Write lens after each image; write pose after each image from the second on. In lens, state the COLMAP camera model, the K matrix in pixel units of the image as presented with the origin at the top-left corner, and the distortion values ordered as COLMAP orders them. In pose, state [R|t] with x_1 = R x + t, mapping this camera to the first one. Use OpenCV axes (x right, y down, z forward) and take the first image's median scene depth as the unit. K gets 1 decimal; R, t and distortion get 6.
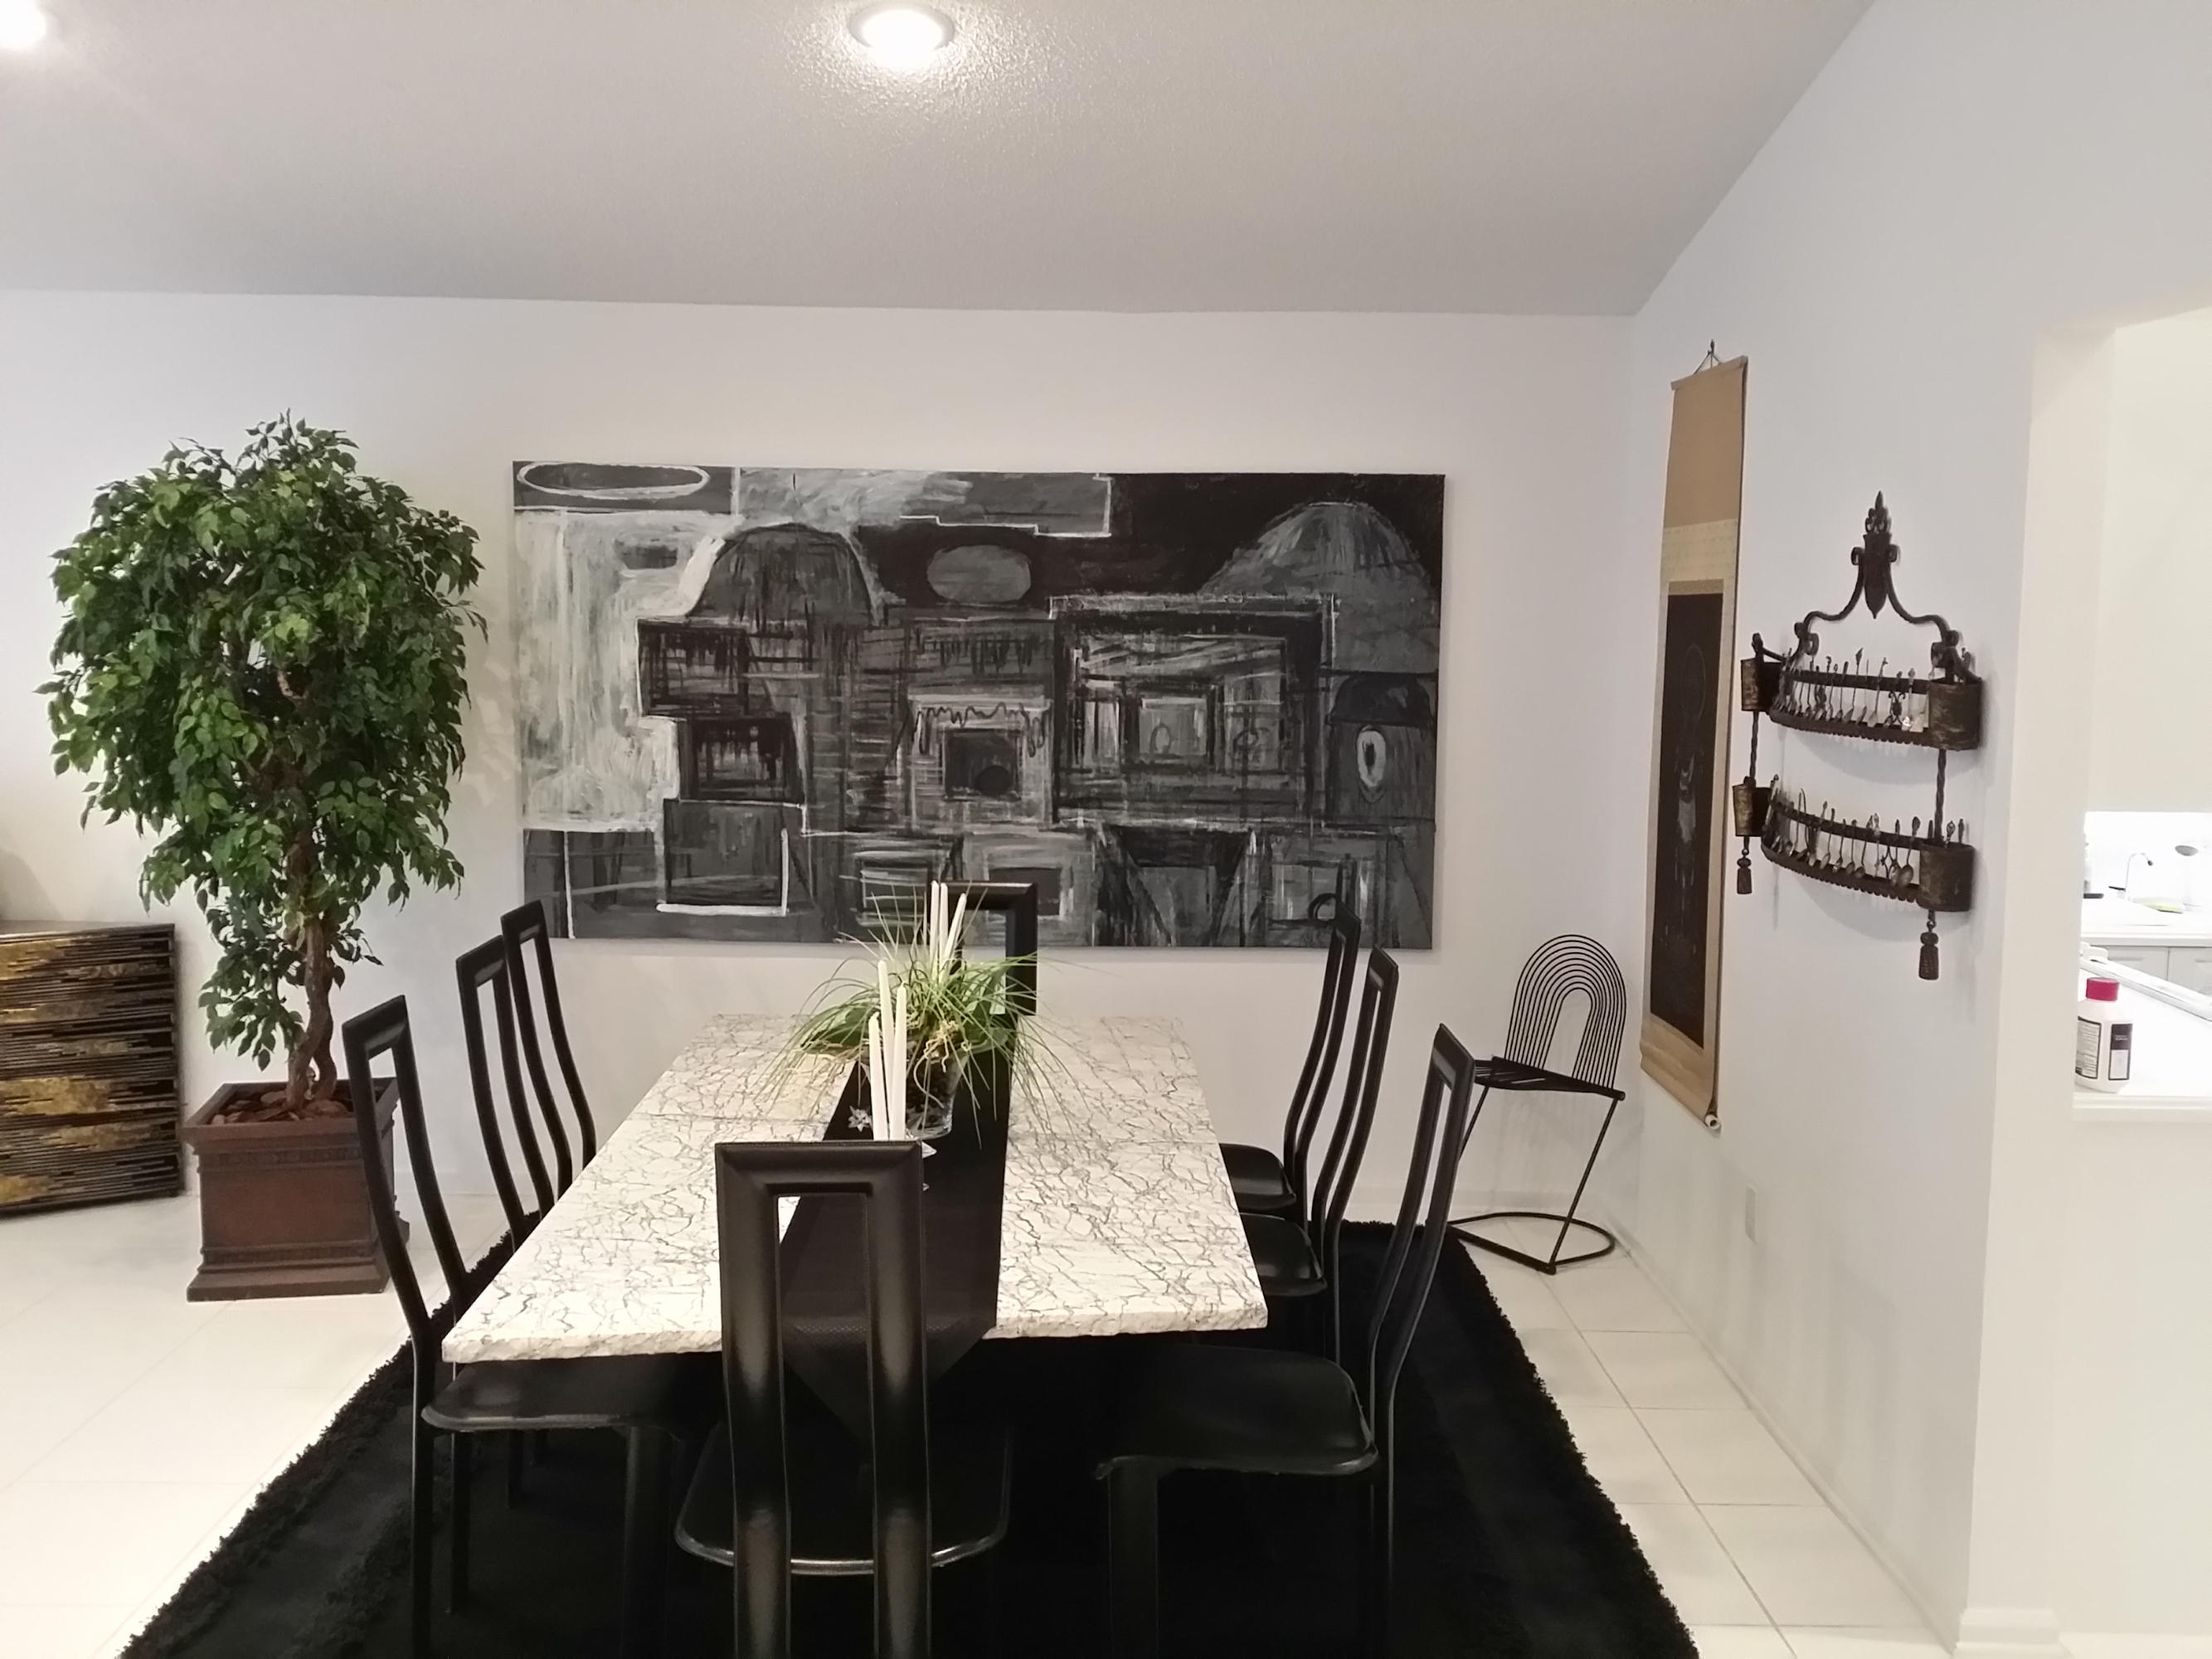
lens RADIAL K [[1992.9, 0, 1103.4], [0, 1992.9, 791.4], [0, 0, 1]] dist [0.069155, -0.114216]
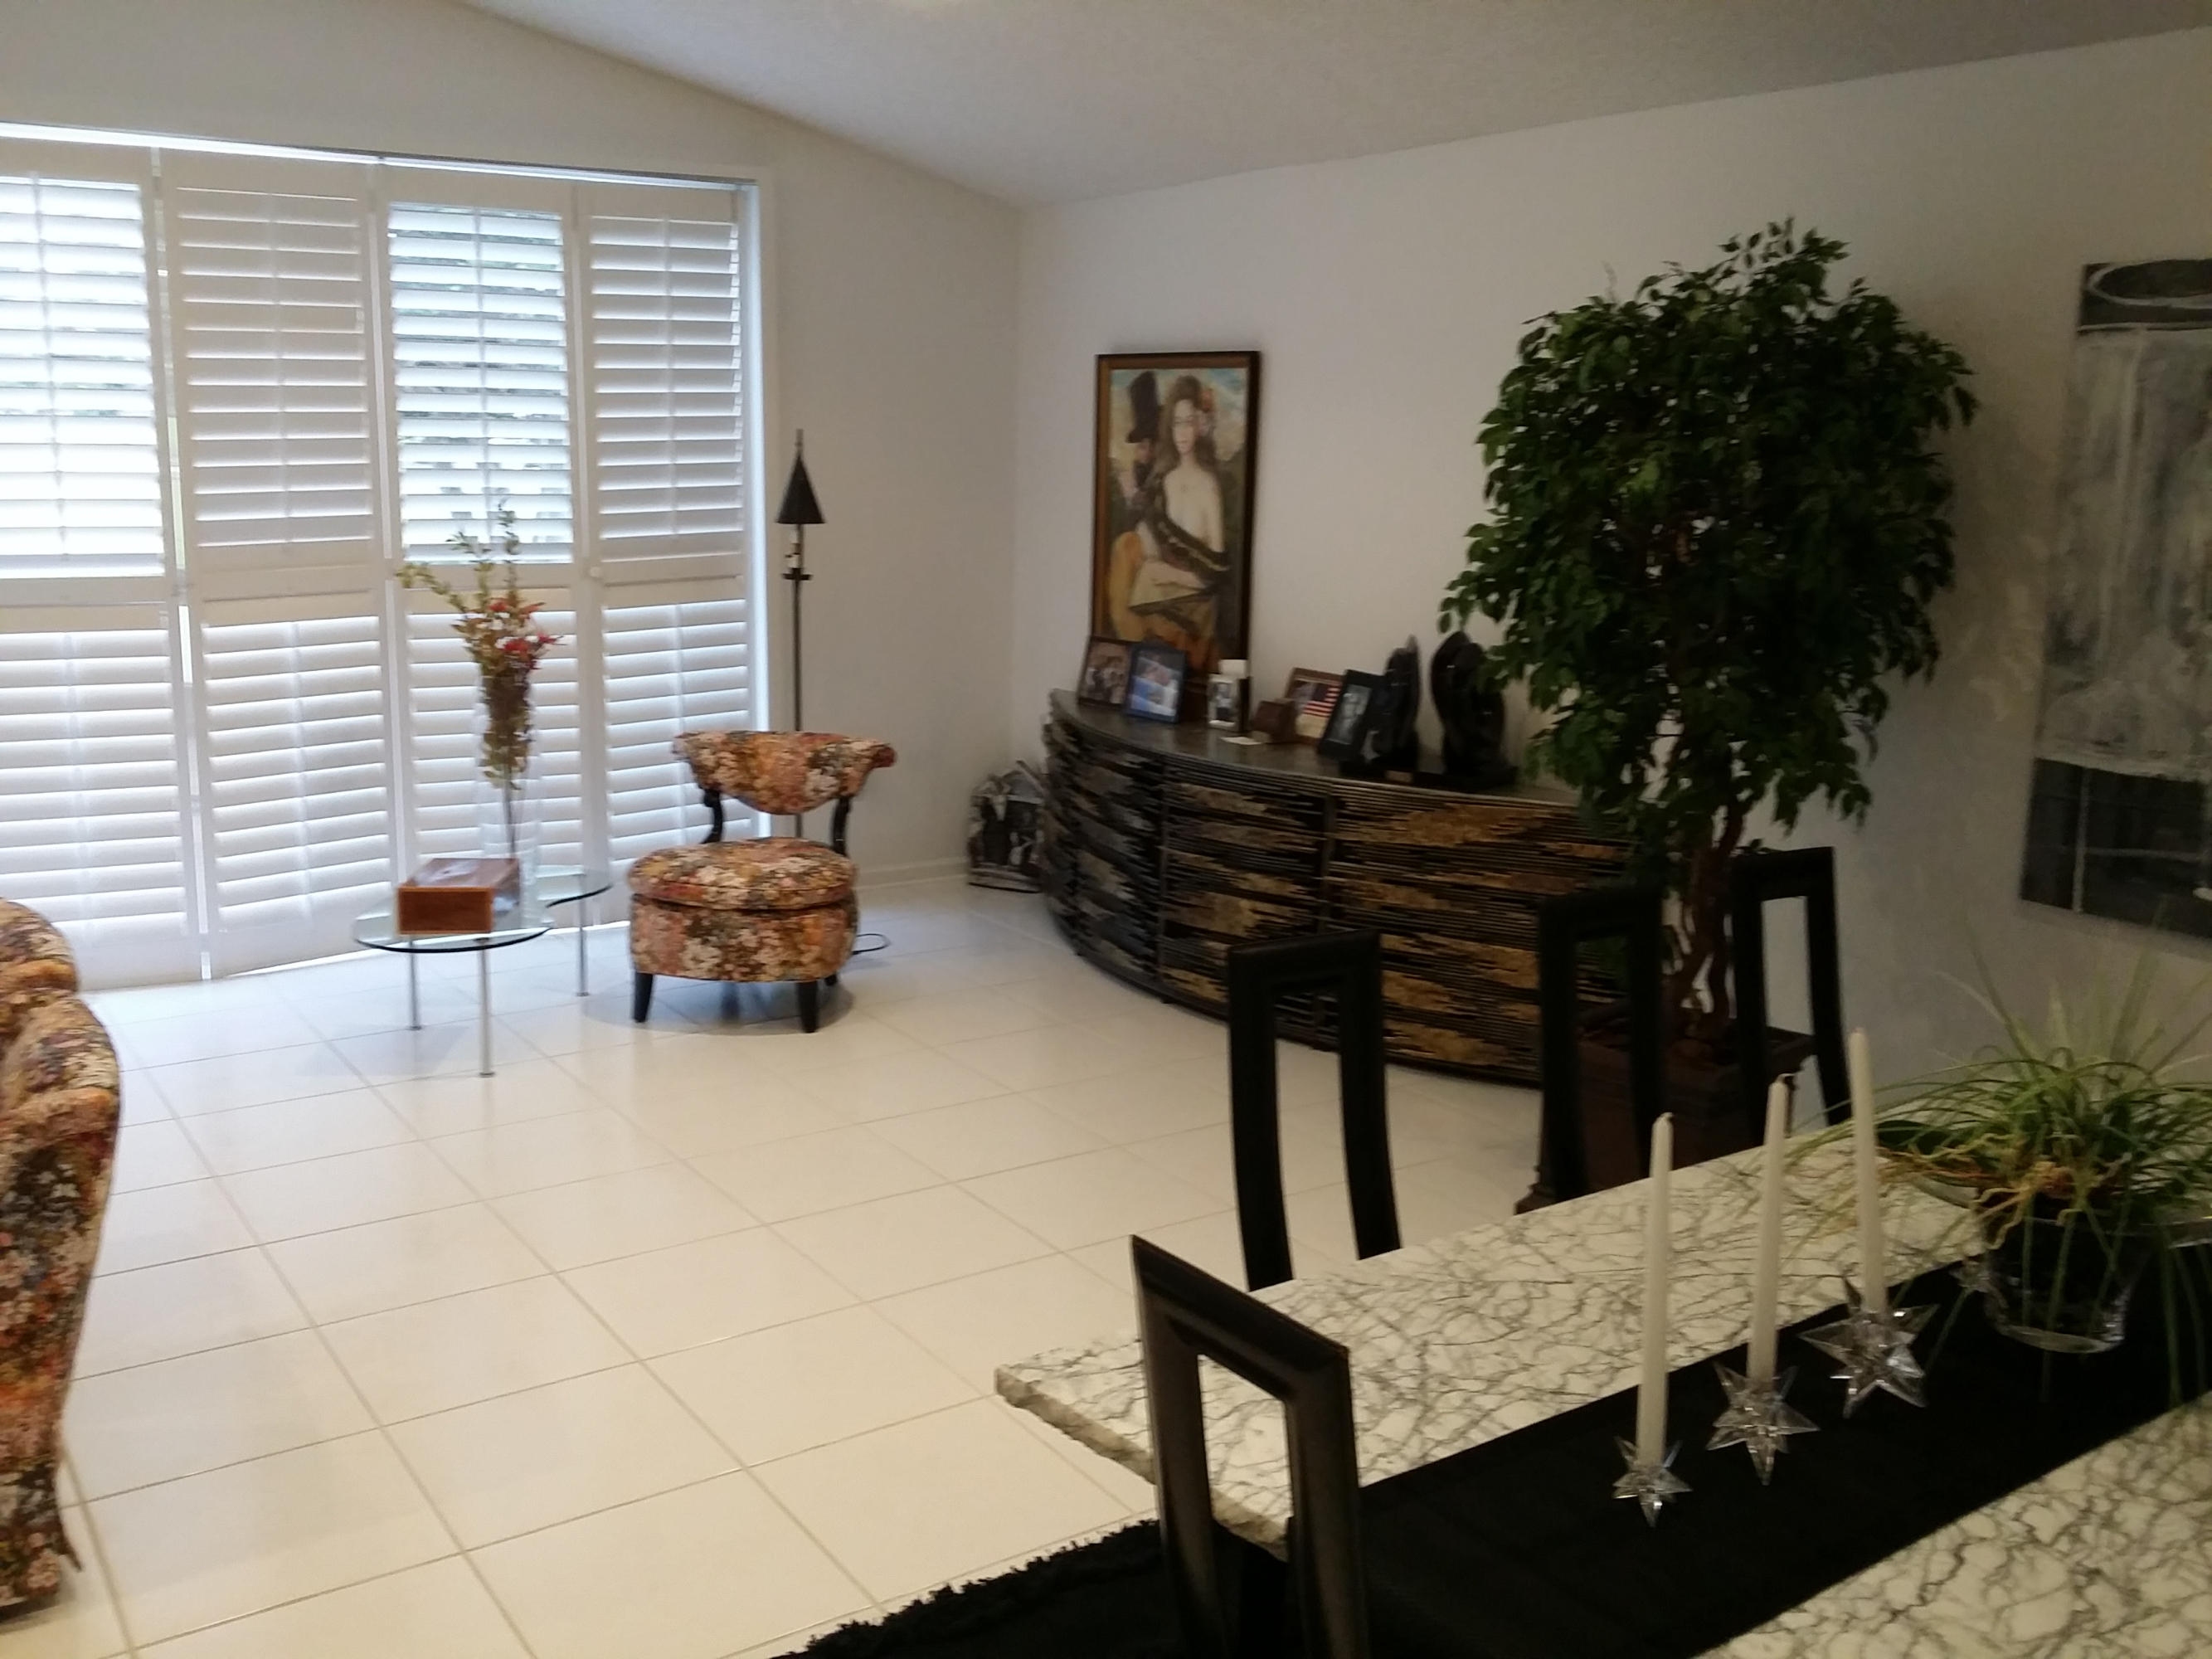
lens RADIAL K [[1992.9, 0, 1103.4], [0, 1992.9, 791.4], [0, 0, 1]] dist [0.069155, -0.114216]
pose [[0.552949, 0.140688, -0.821252, 0.144217], [-0.093830, 0.989886, 0.106401, -0.016572], [0.827915, 0.018224, 0.560557, 0.283454]]
